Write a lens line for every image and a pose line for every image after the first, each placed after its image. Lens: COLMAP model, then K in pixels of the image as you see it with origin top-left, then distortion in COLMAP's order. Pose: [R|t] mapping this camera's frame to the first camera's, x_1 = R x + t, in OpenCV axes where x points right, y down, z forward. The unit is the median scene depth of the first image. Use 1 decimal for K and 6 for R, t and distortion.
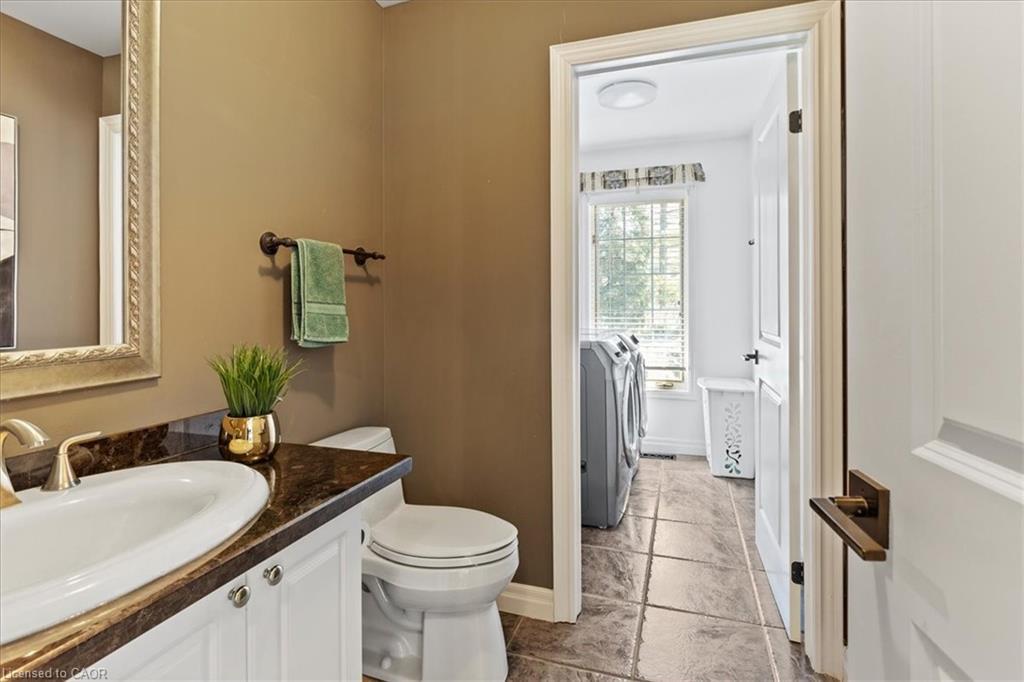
lens RADIAL K [[509.7, 0, 510.8], [0, 509.7, 317.4], [0, 0, 1]] dist [-0.001002, -0.000578]
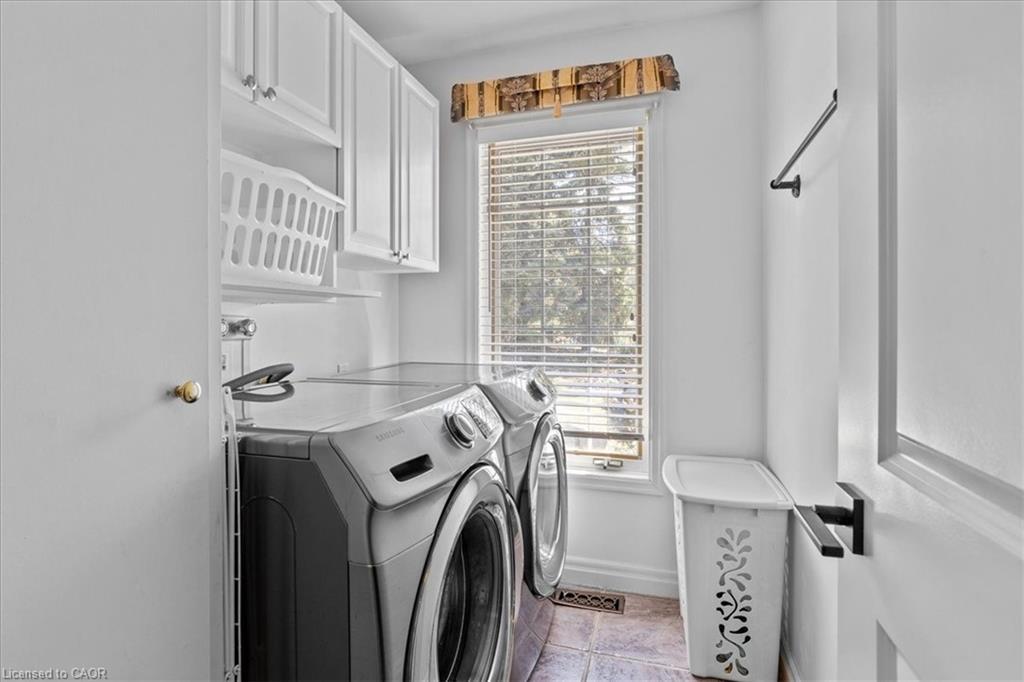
lens RADIAL K [[508.9, 0, 512.0], [0, 508.9, 341.0], [0, 0, 1]] dist [-0.006183, -0.000076]
pose [[0.999472, -0.002557, 0.032402, 0.184028], [0.002107, 0.999901, 0.013910, -0.010121], [-0.032434, -0.013835, 0.999378, 0.459969]]
